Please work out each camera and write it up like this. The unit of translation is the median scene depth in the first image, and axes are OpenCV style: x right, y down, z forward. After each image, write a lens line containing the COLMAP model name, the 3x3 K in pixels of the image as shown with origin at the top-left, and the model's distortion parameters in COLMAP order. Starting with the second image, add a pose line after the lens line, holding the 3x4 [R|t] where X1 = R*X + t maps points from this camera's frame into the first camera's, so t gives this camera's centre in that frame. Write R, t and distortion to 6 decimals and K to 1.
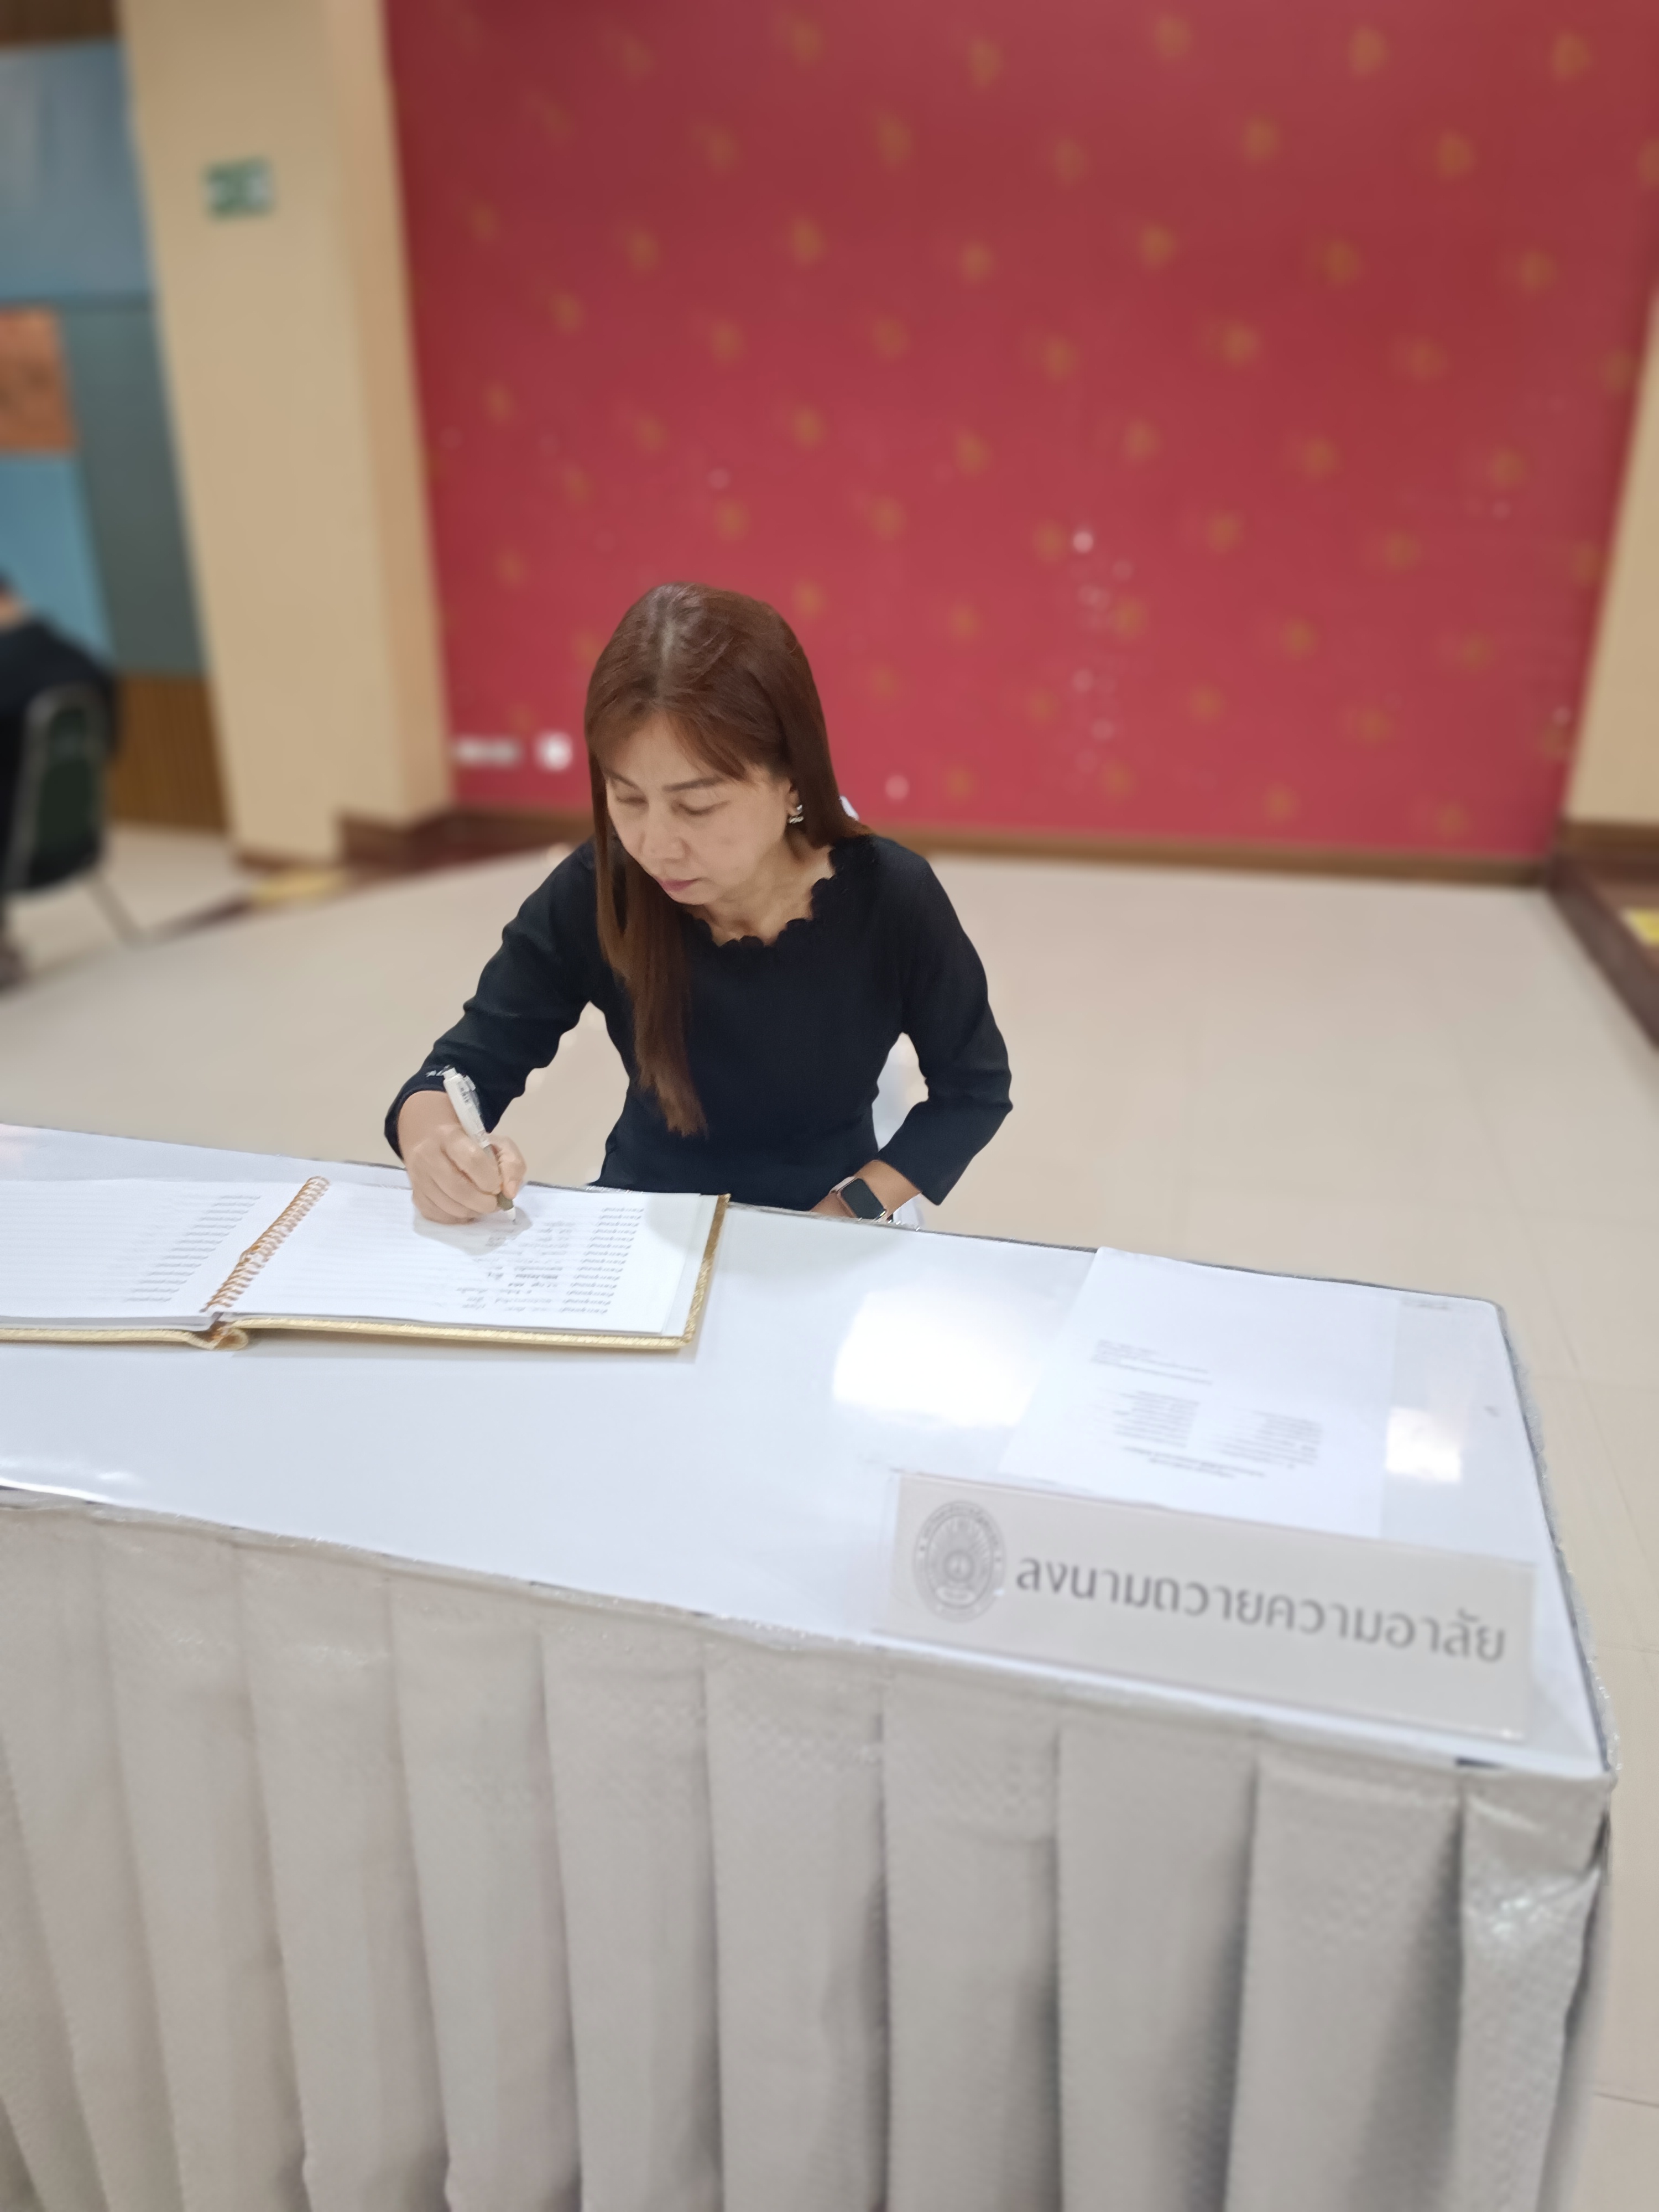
lens RADIAL K [[1611.0, 0, 831.3], [0, 1611.0, 1107.5], [0, 0, 1]] dist [0.046128, -0.038841]
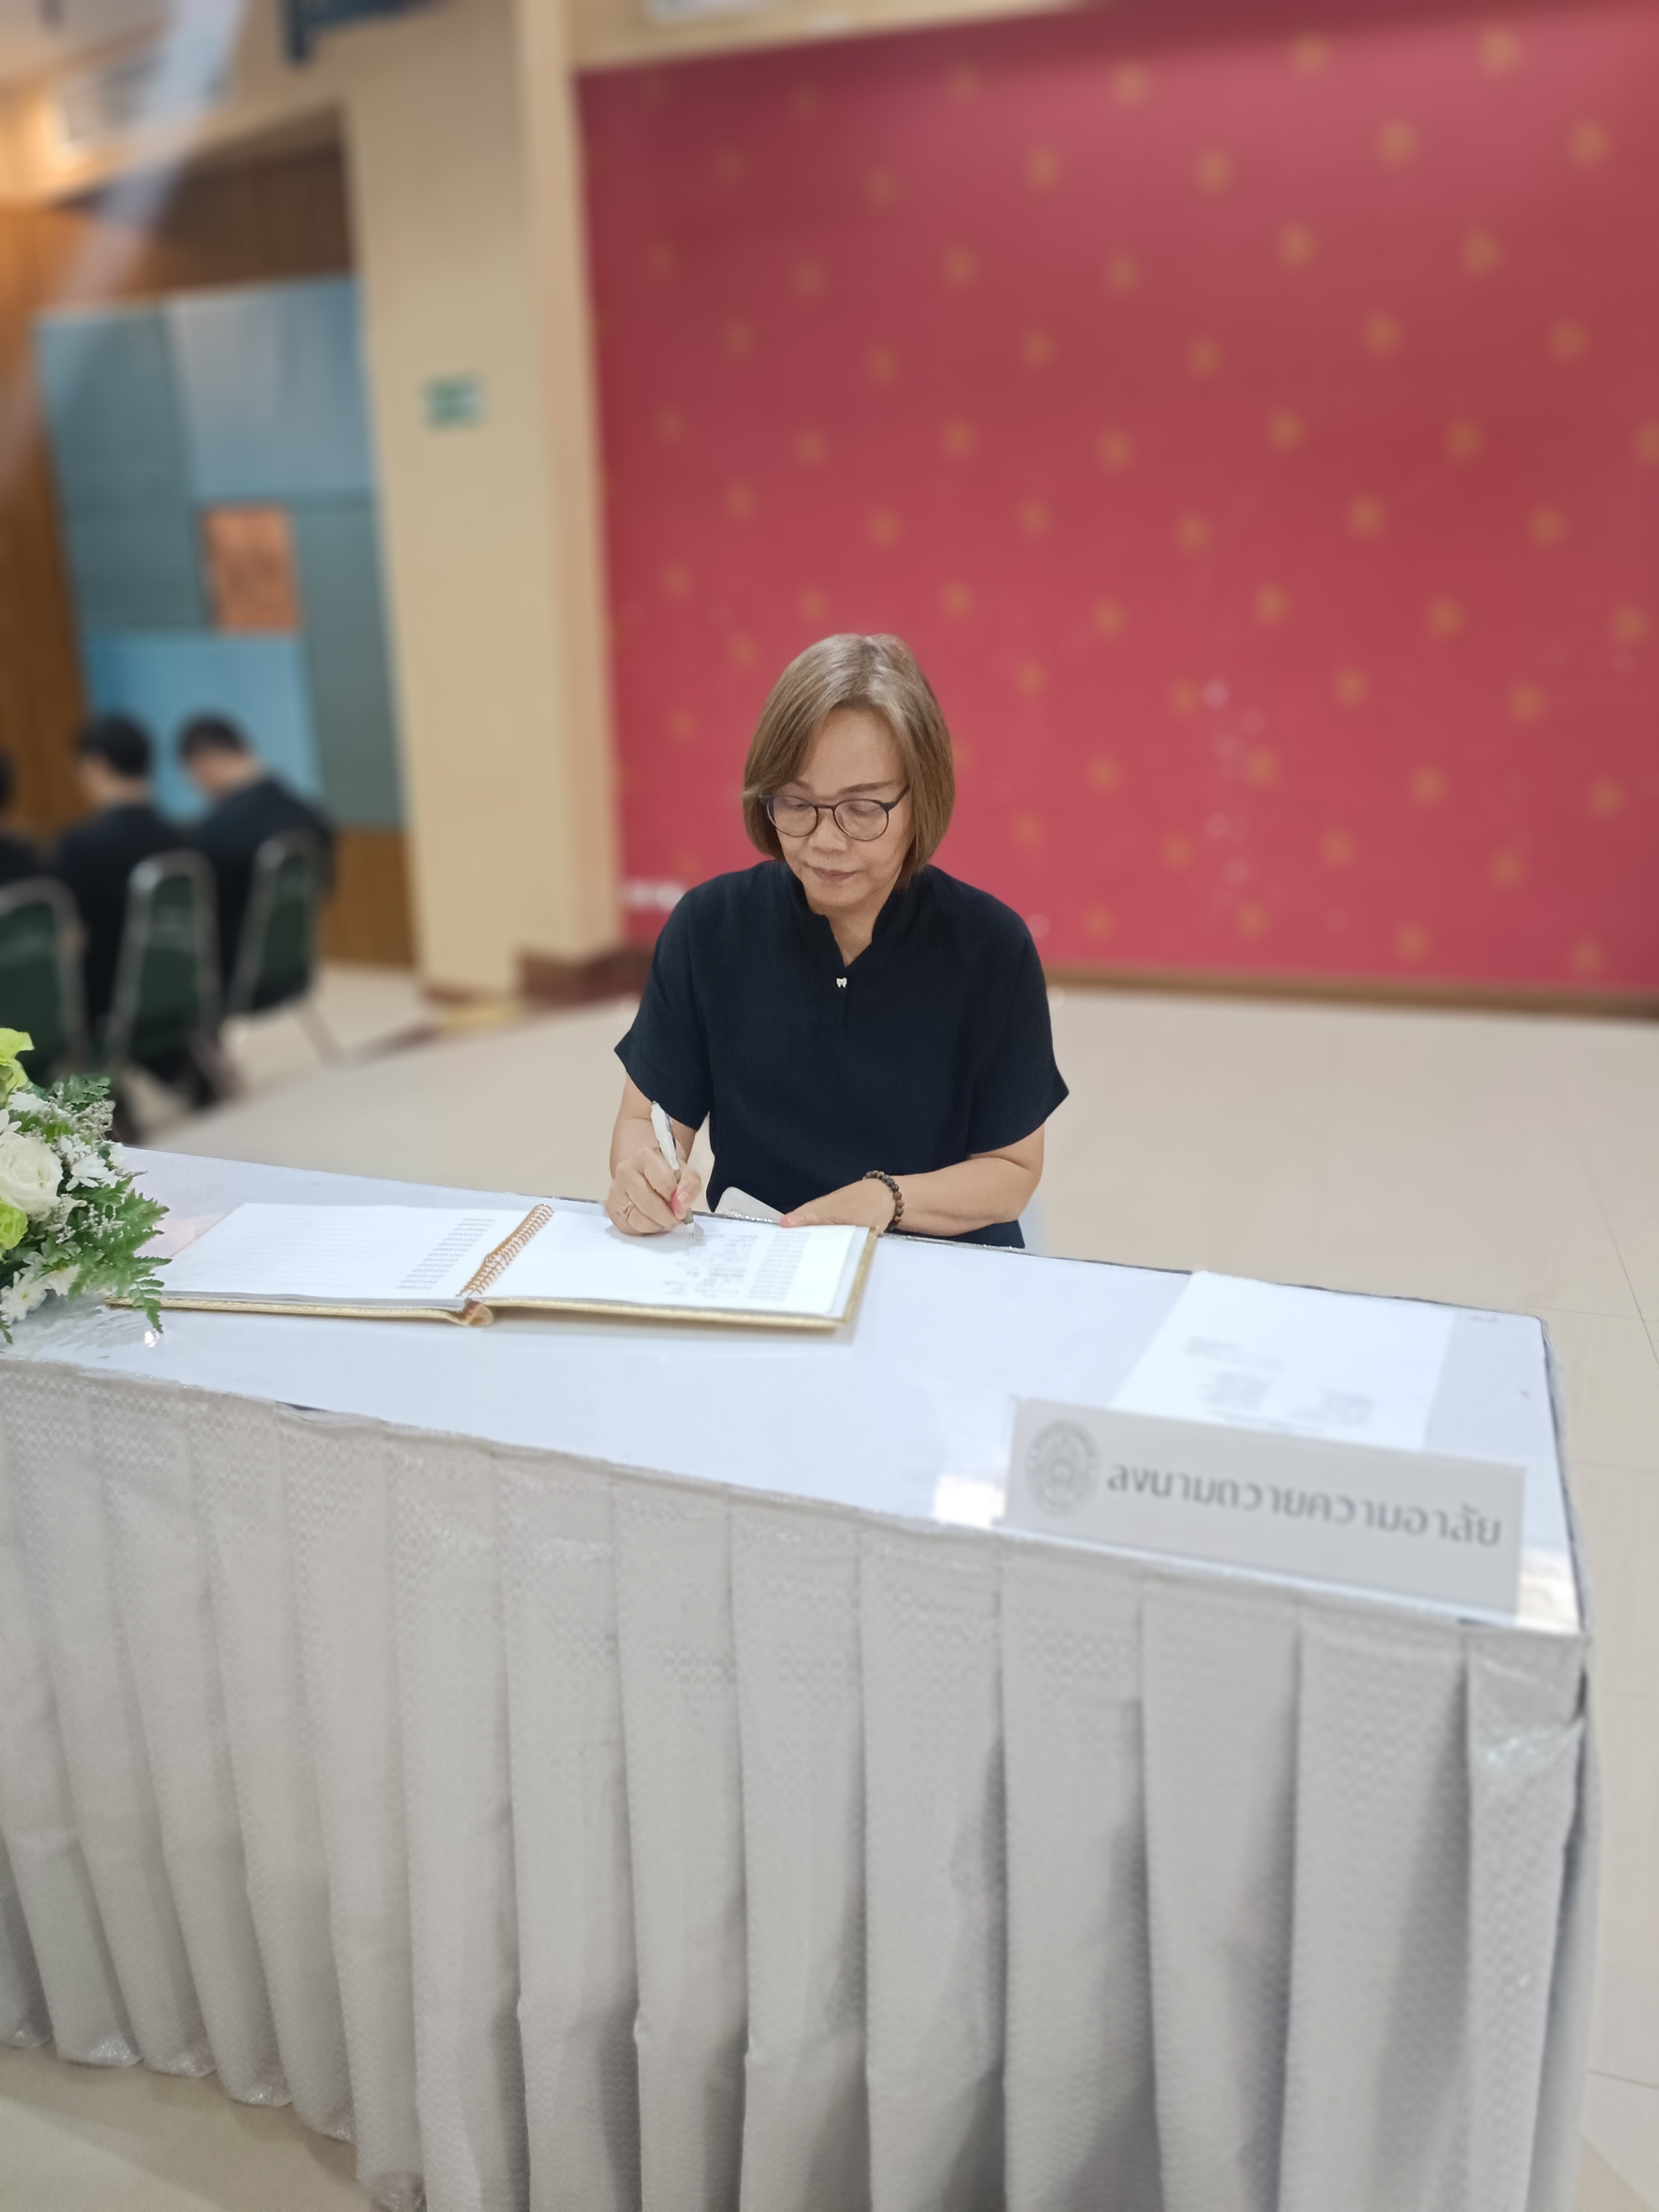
lens RADIAL K [[1611.0, 0, 835.4], [0, 1611.0, 1099.9], [0, 0, 1]] dist [0.046128, -0.038841]
pose [[0.996133, 0.010210, -0.087259, 0.008702], [-0.018578, 0.995243, -0.095633, 0.107064], [0.085867, 0.096884, 0.991585, -0.263807]]
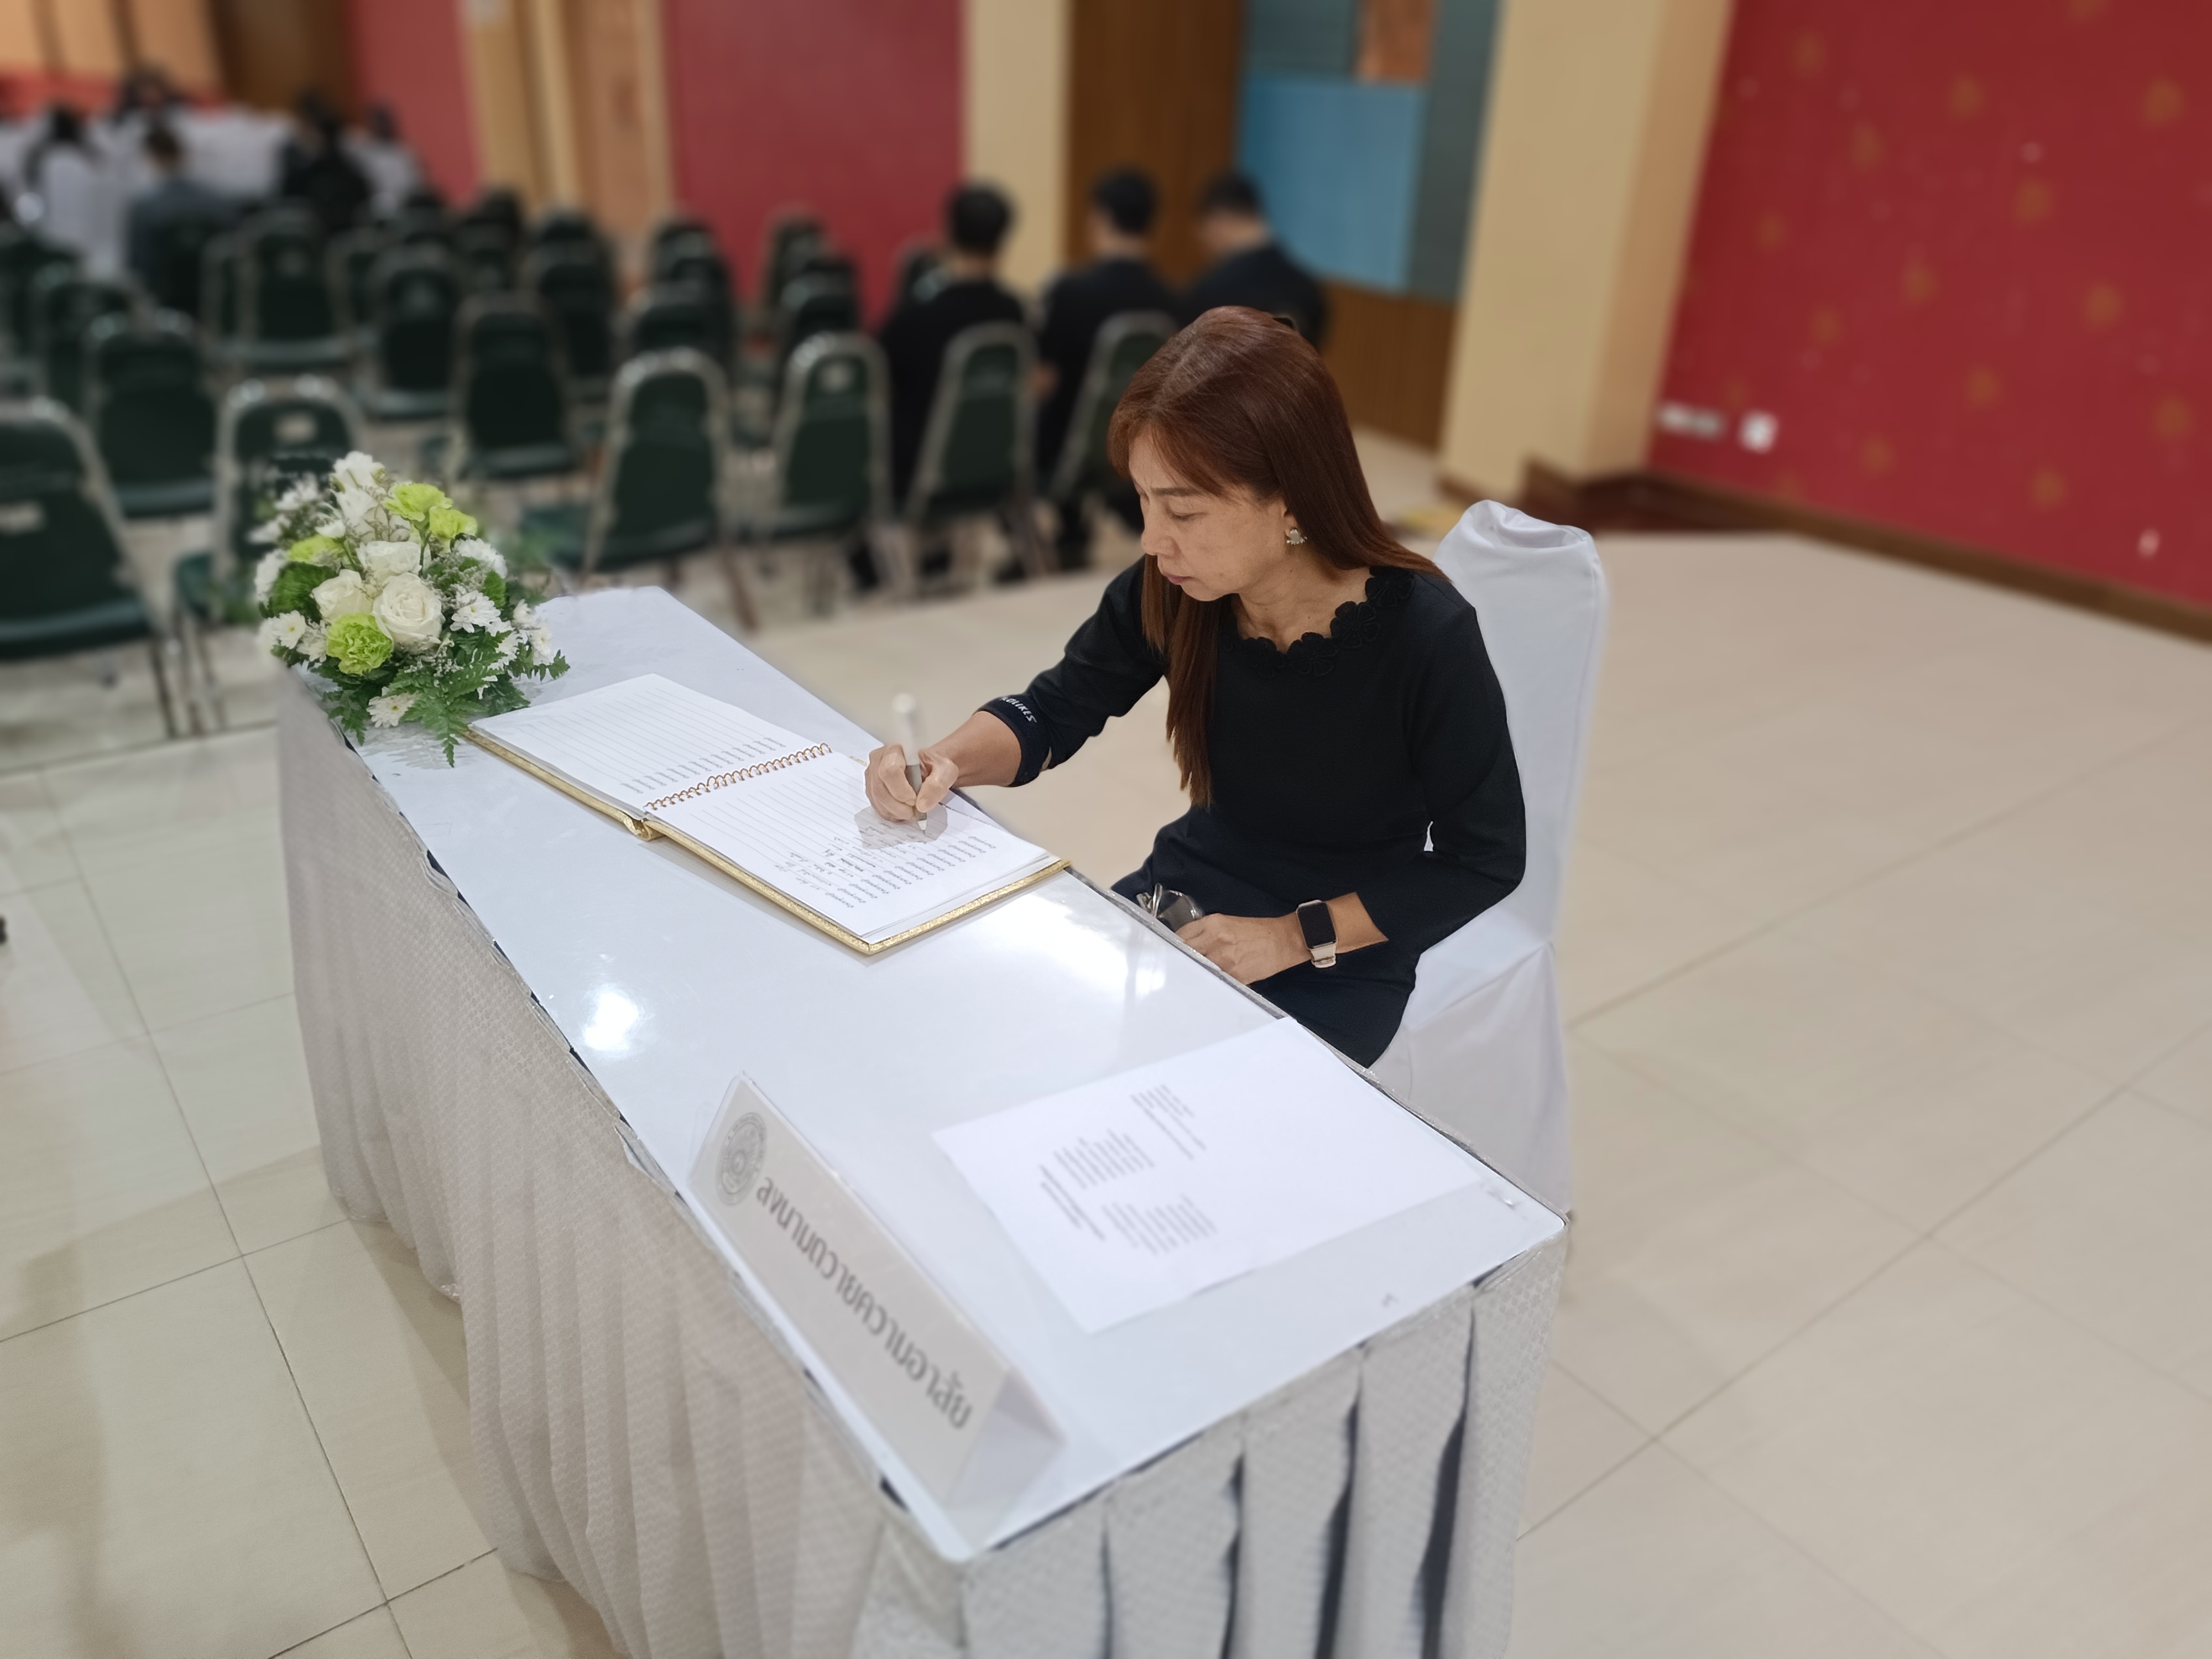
lens RADIAL K [[1611.0, 0, 1107.4], [0, 1611.0, 828.8], [0, 0, 1]] dist [0.046128, -0.038841]
pose [[0.777225, 0.303997, -0.550915, 0.804648], [-0.273620, 0.951720, 0.139143, -0.184316], [0.566616, 0.042596, 0.822880, 0.123555]]
